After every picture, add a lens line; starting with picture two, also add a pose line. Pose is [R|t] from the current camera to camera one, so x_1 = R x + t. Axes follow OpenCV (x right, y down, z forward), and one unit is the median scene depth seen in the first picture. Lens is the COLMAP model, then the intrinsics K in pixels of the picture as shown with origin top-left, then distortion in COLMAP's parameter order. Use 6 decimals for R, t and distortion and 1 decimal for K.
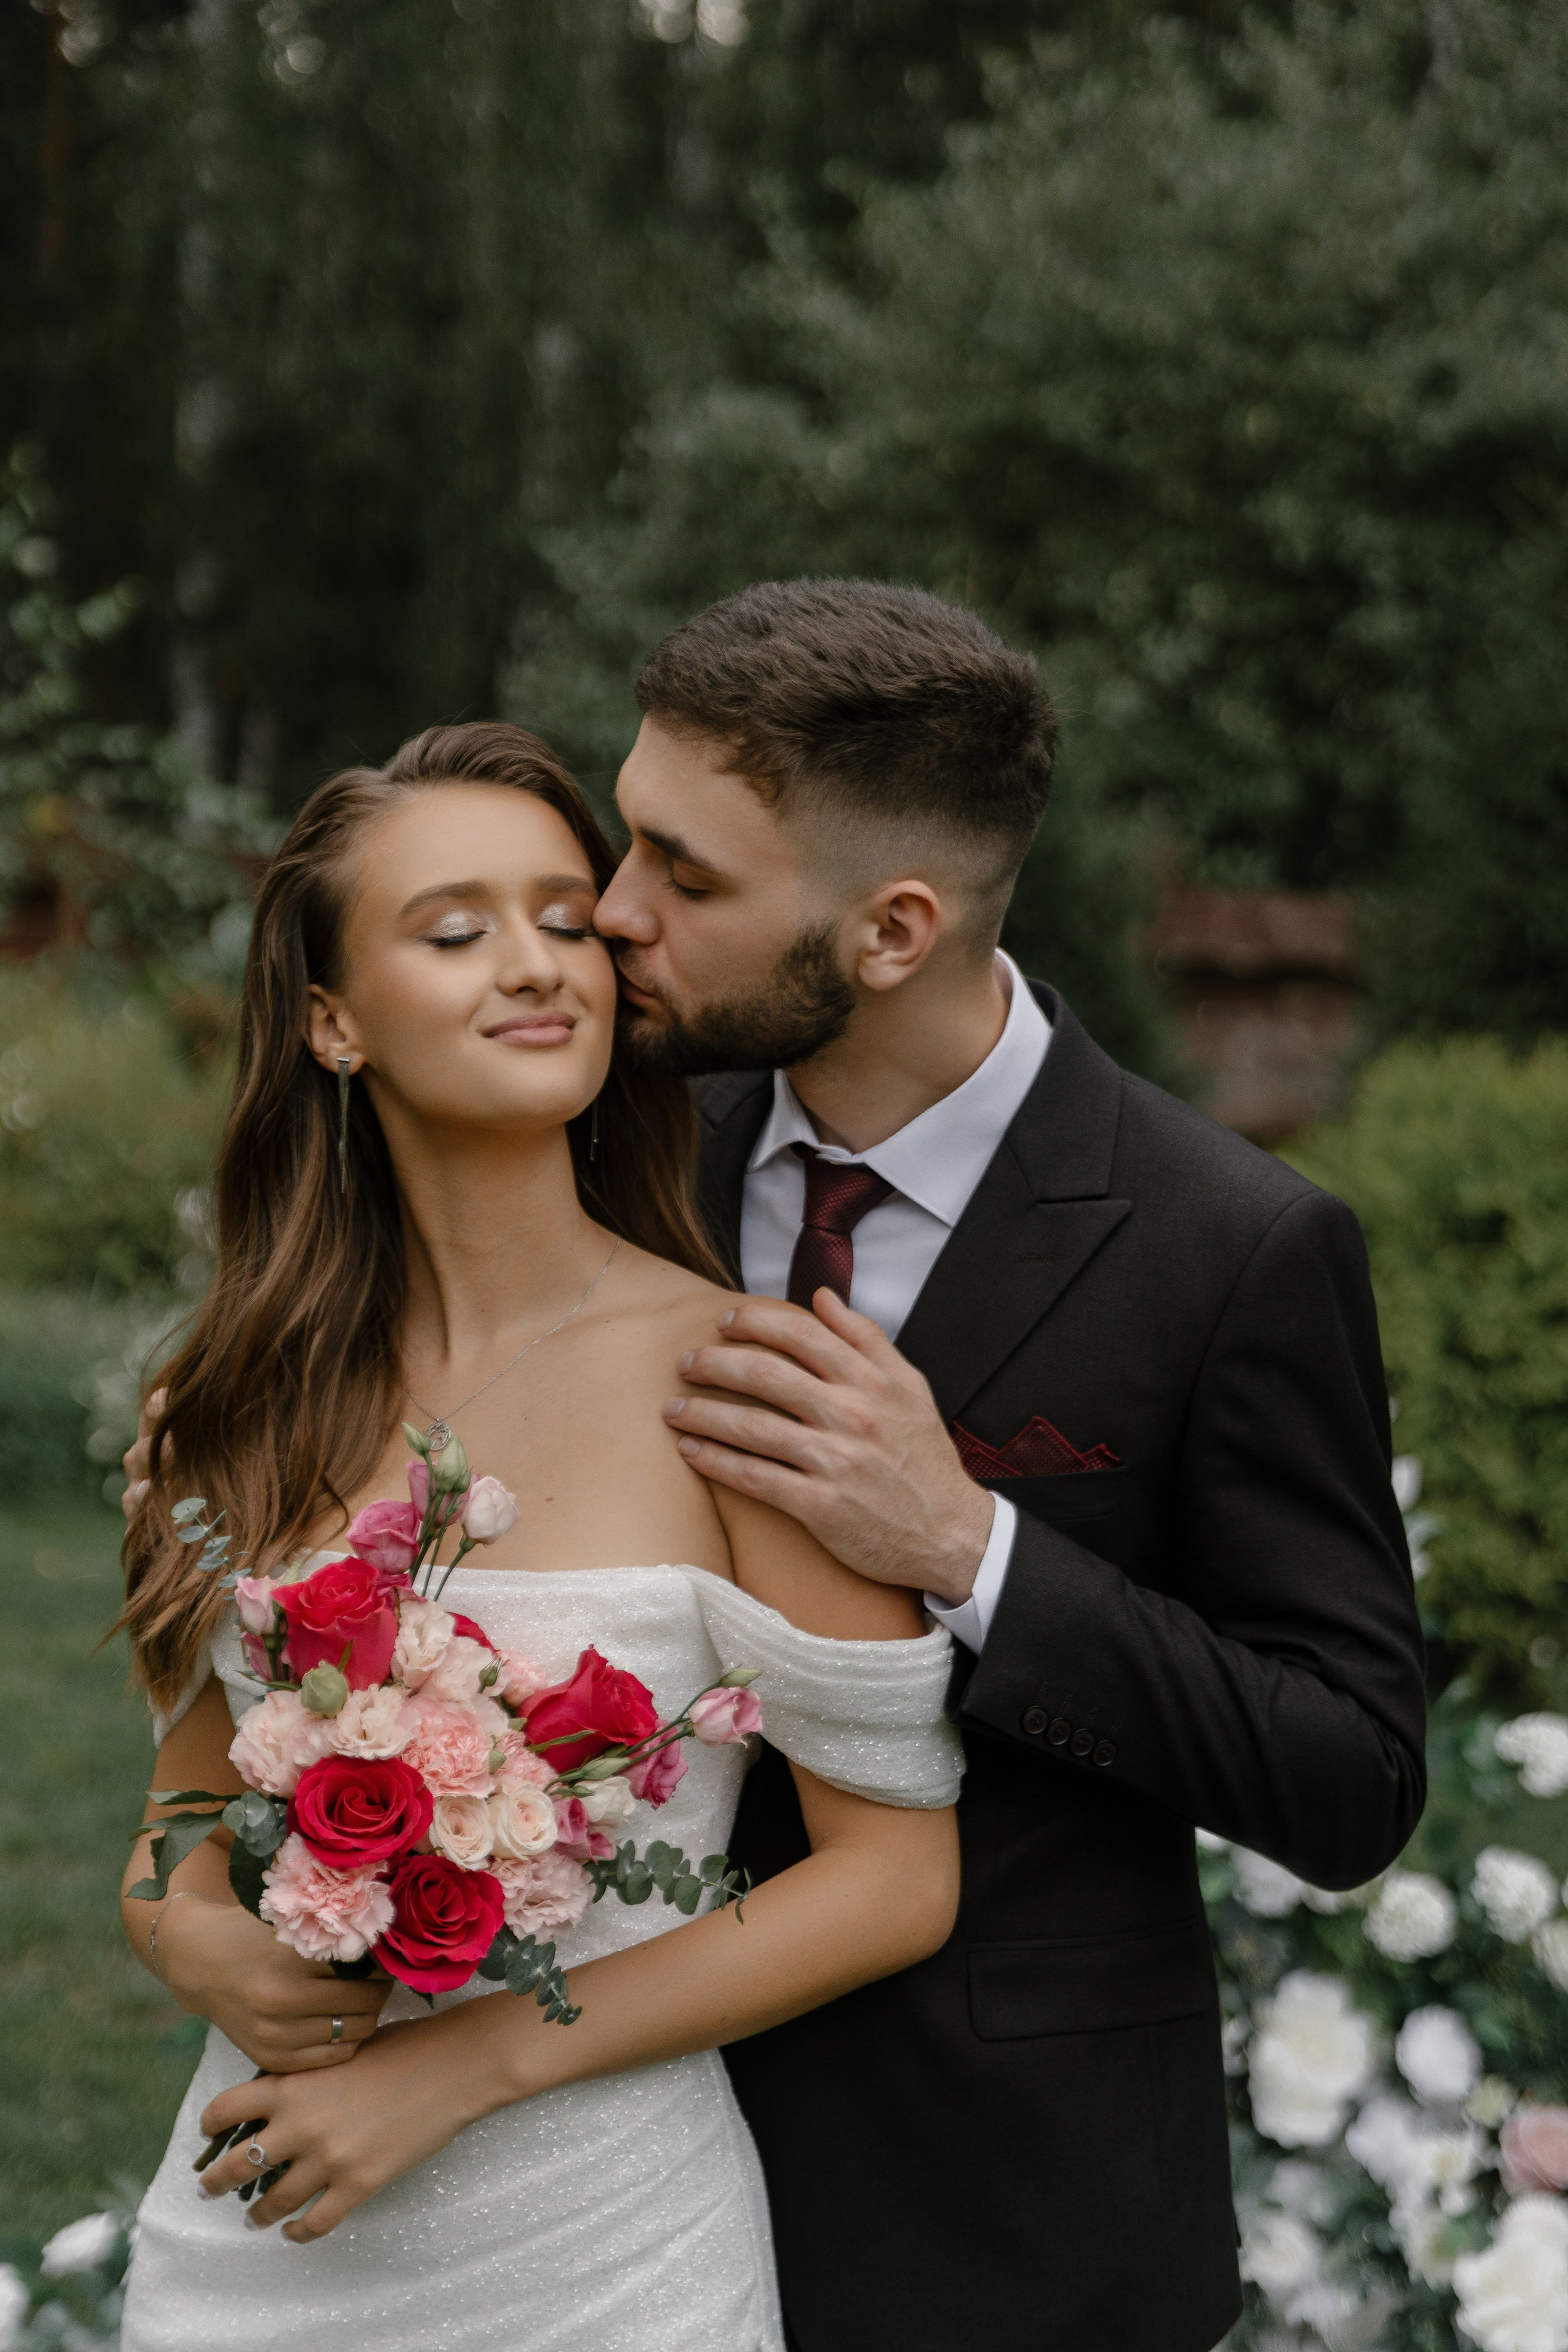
lens RADIAL K [[4410.3, 0, 770.7], [0, 4410.3, 1158.8], [0, 0, 1]] dist [0.113992, 0.000000]
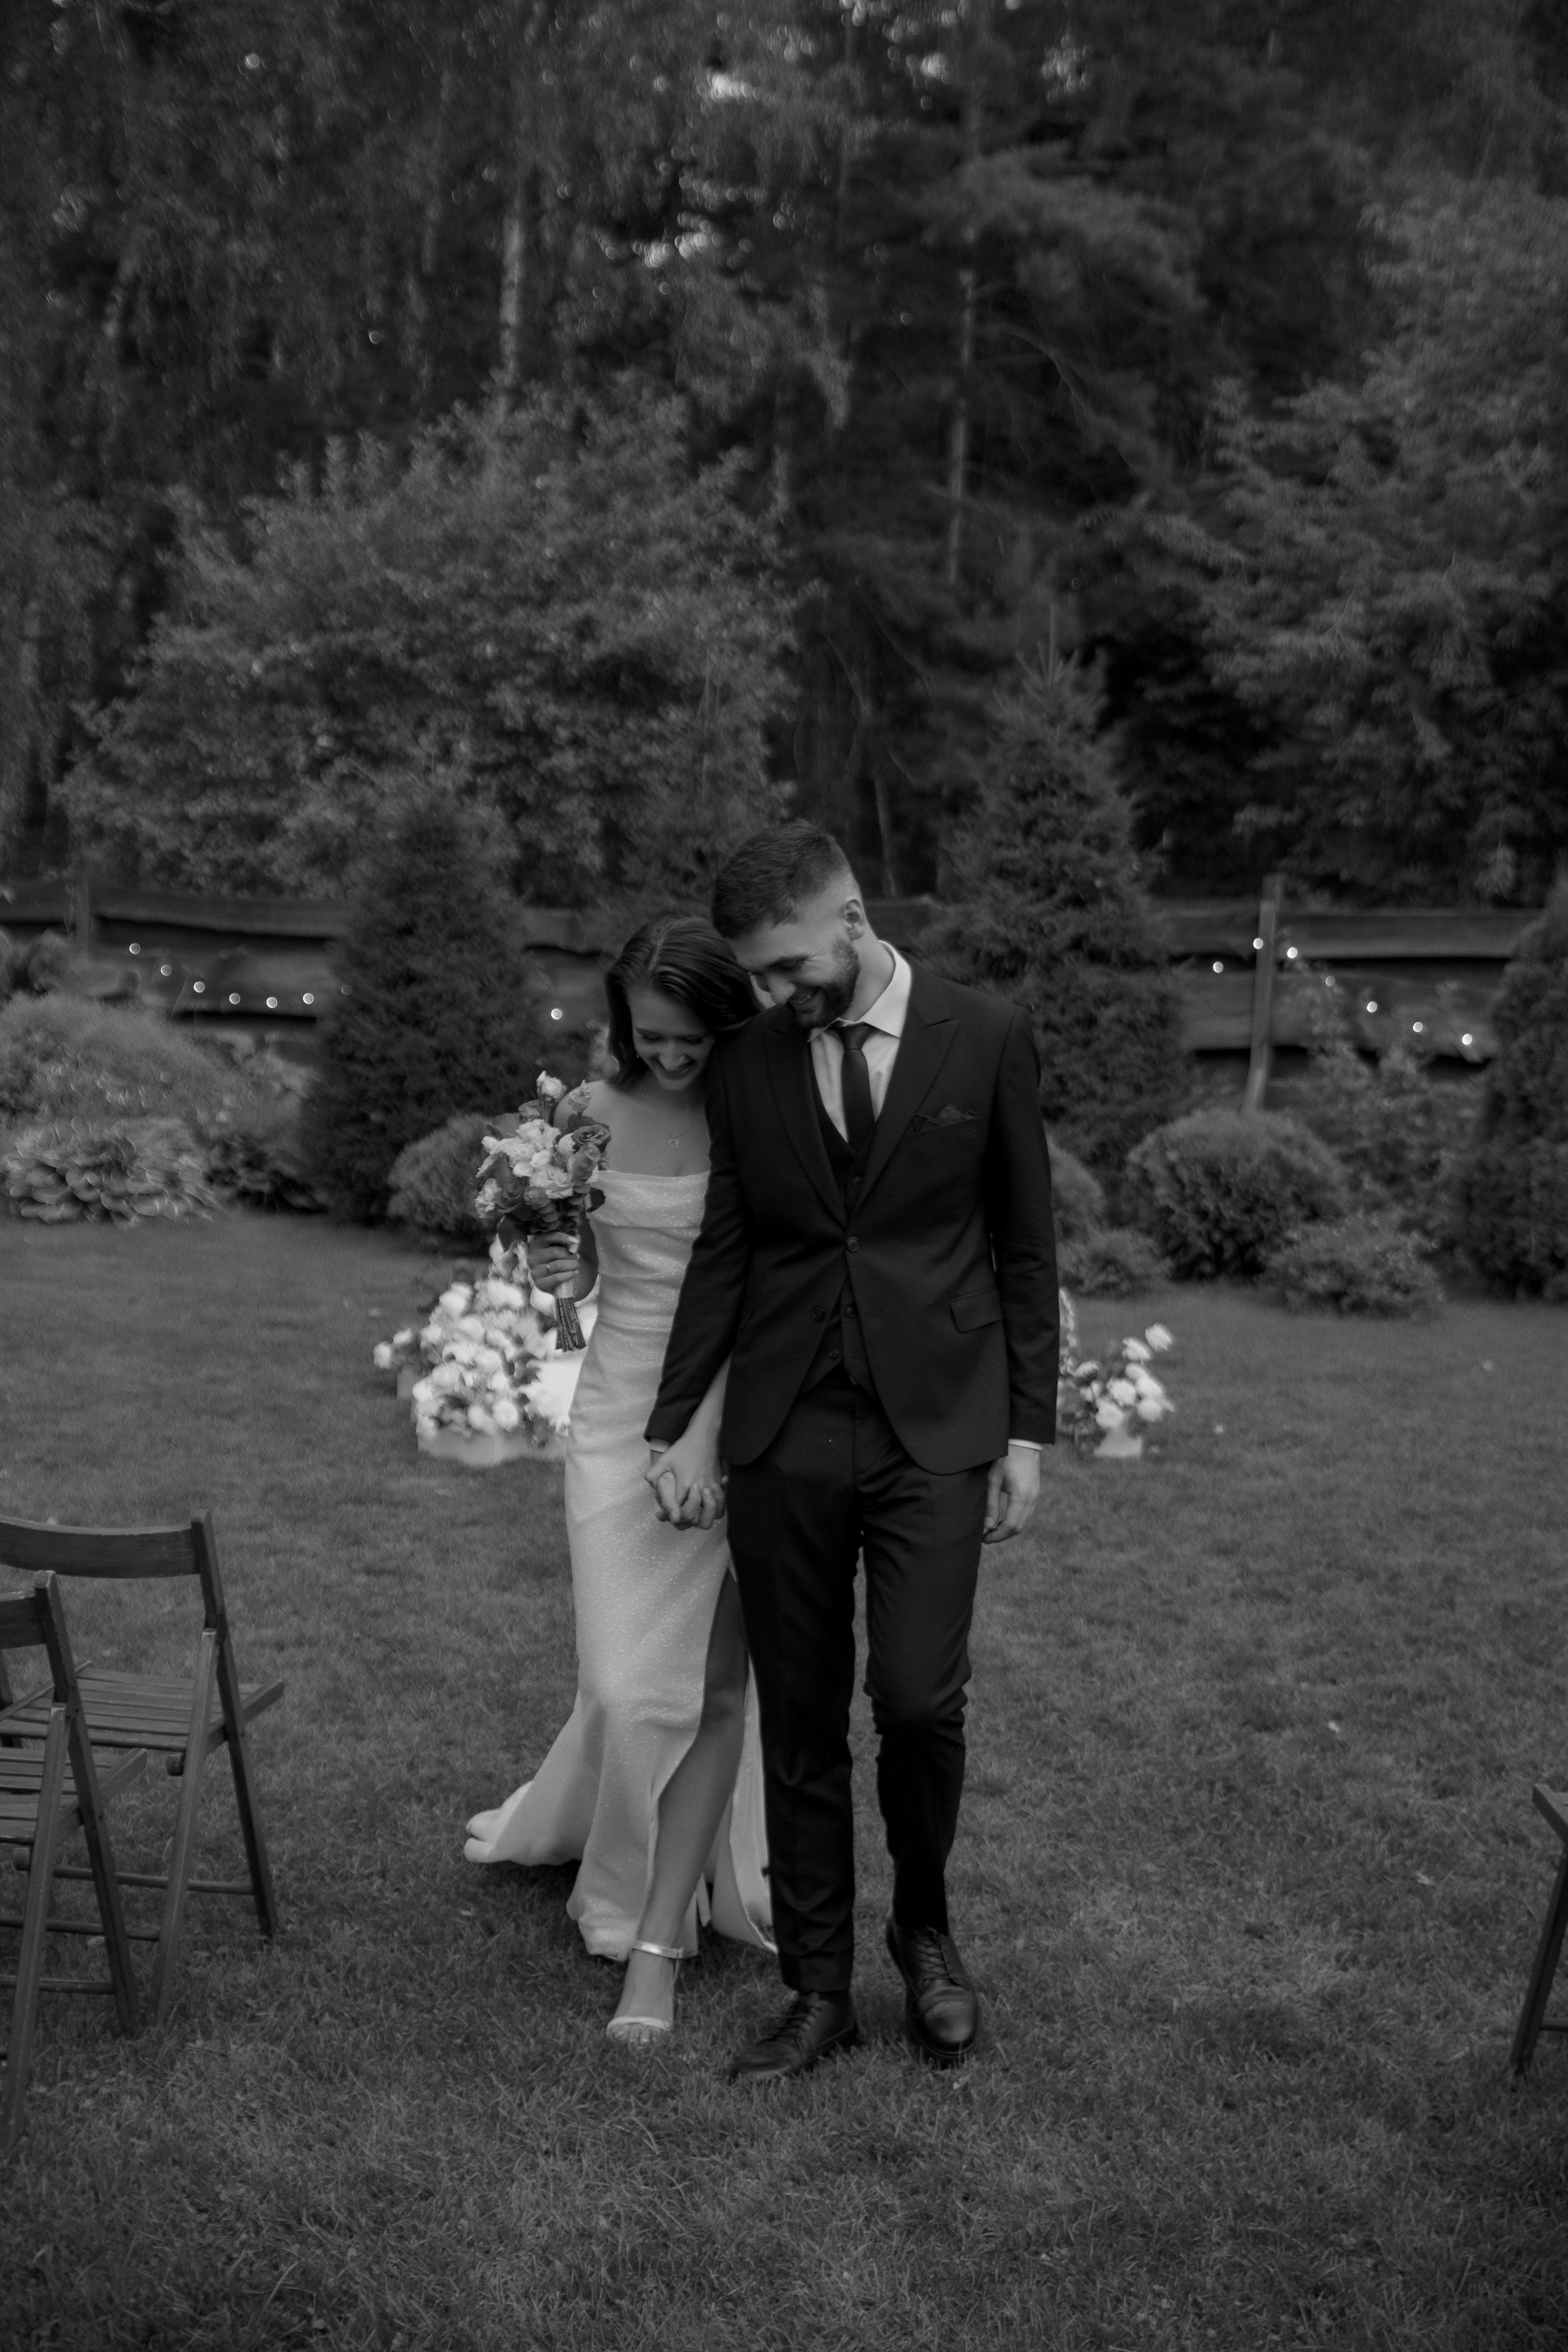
lens RADIAL K [[3426.2, 0, 799.8], [0, 3426.2, 1171.9], [0, 0, 1]] dist [0.087152, 0.000000]
pose [[0.966125, -0.034453, 0.255765, -0.135154], [0.029364, 0.999288, 0.023688, 0.018473], [-0.256399, -0.015375, 0.966449, -0.397291]]
